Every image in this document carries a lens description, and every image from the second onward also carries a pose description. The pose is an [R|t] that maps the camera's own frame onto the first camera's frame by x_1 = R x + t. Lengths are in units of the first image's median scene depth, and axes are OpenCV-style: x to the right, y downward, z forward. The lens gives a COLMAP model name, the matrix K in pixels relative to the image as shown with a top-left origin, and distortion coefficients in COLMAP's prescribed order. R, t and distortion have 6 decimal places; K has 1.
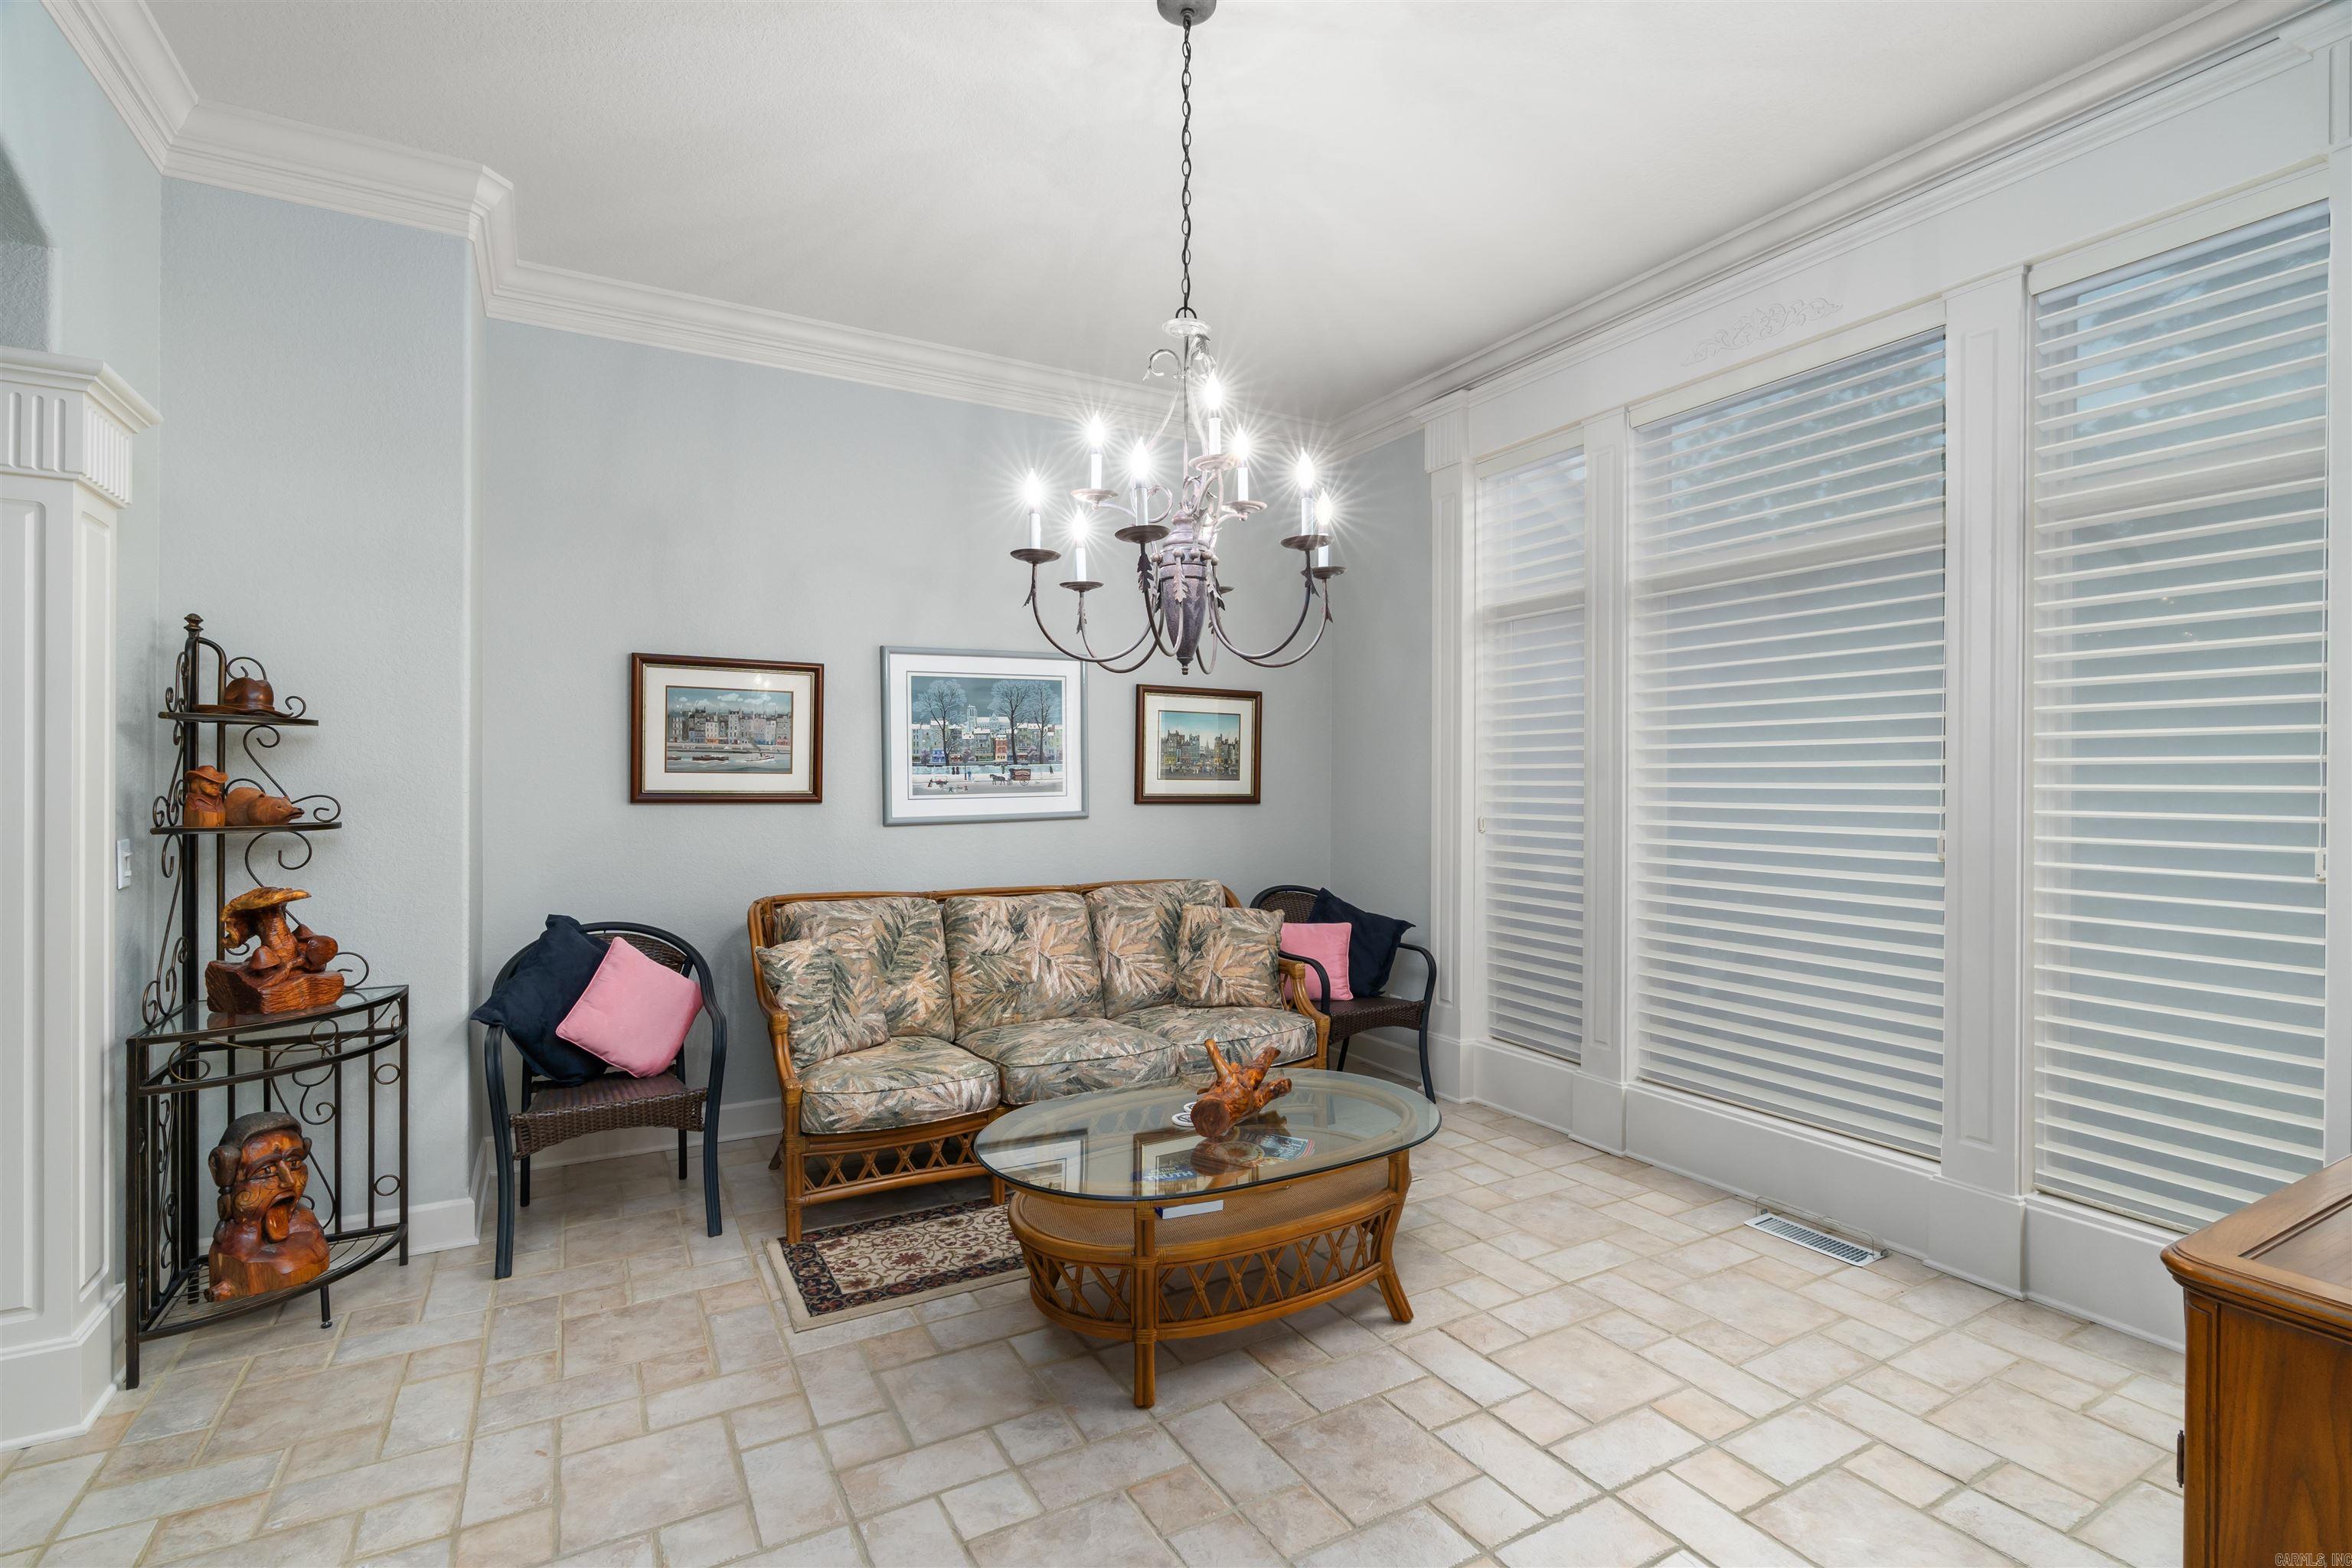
lens RADIAL K [[1076.8, 0, 1171.9], [0, 1076.8, 784.3], [0, 0, 1]] dist [-0.004209, -0.000289]
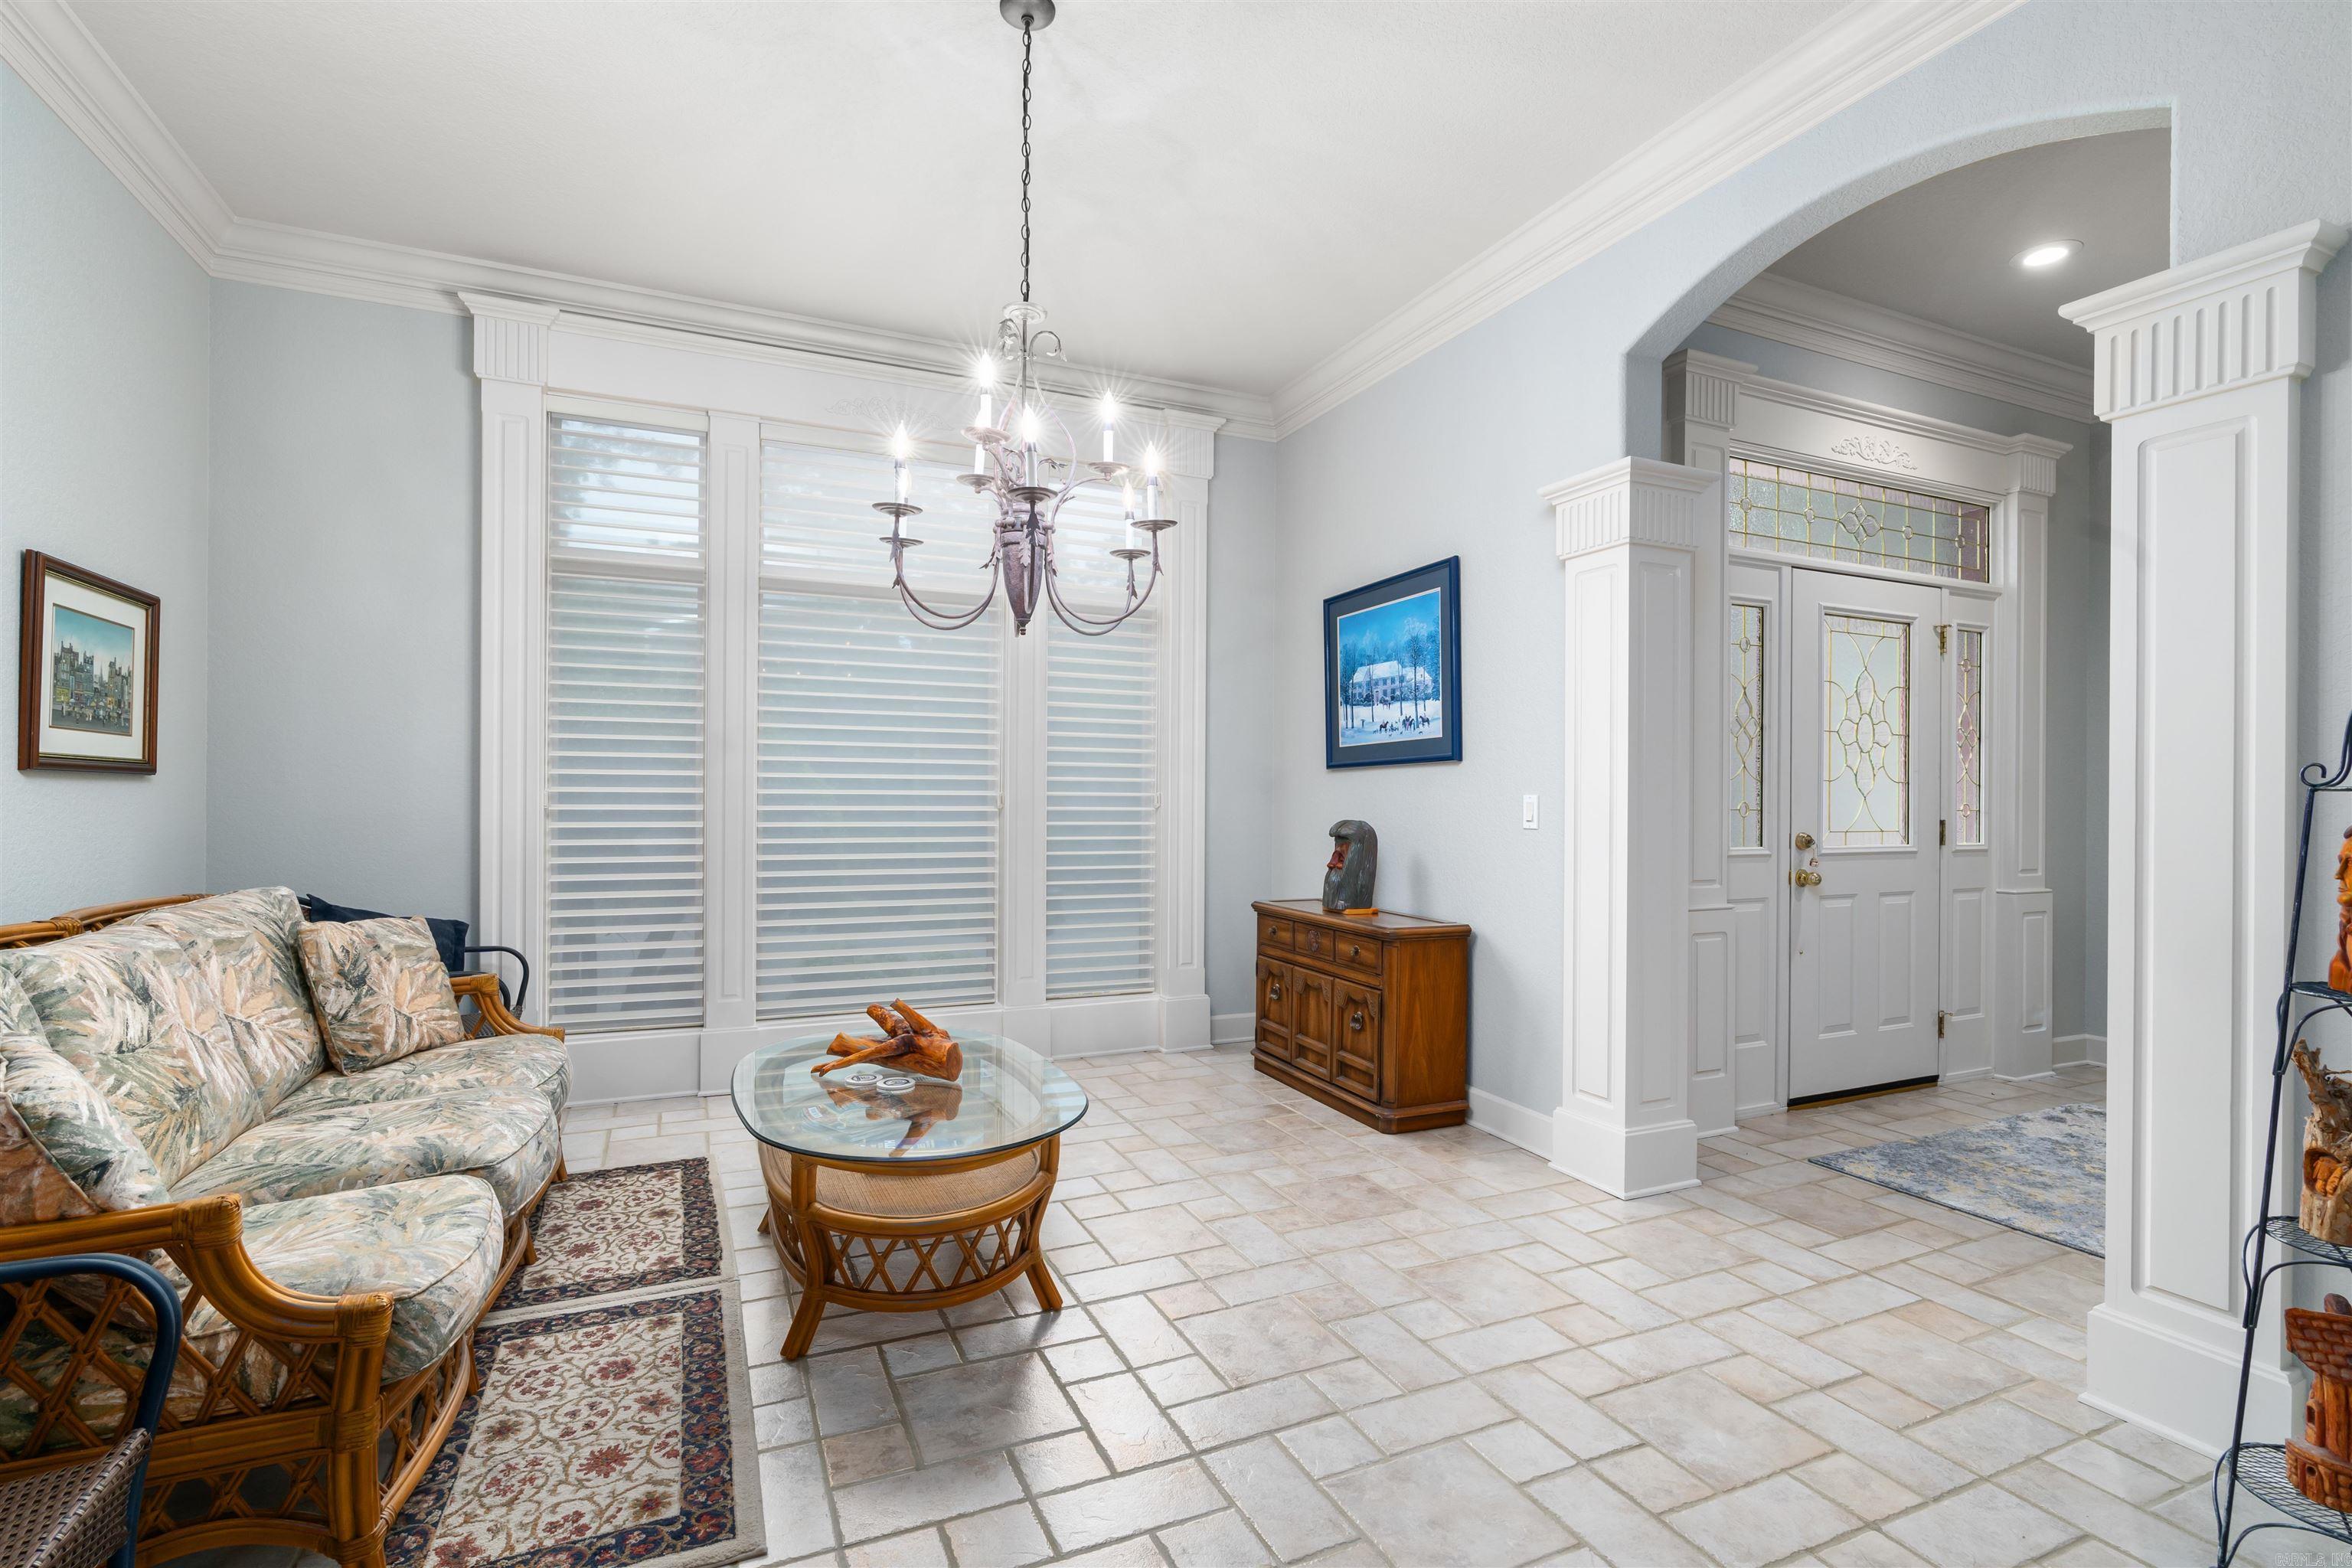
lens RADIAL K [[1076.8, 0, 1177.3], [0, 1076.8, 792.5], [0, 0, 1]] dist [-0.004209, -0.000289]
pose [[0.082439, 0.000079, 0.996596, -0.644607], [-0.007432, 0.999972, 0.000536, 0.030977], [-0.996568, -0.007451, 0.082437, 0.462470]]
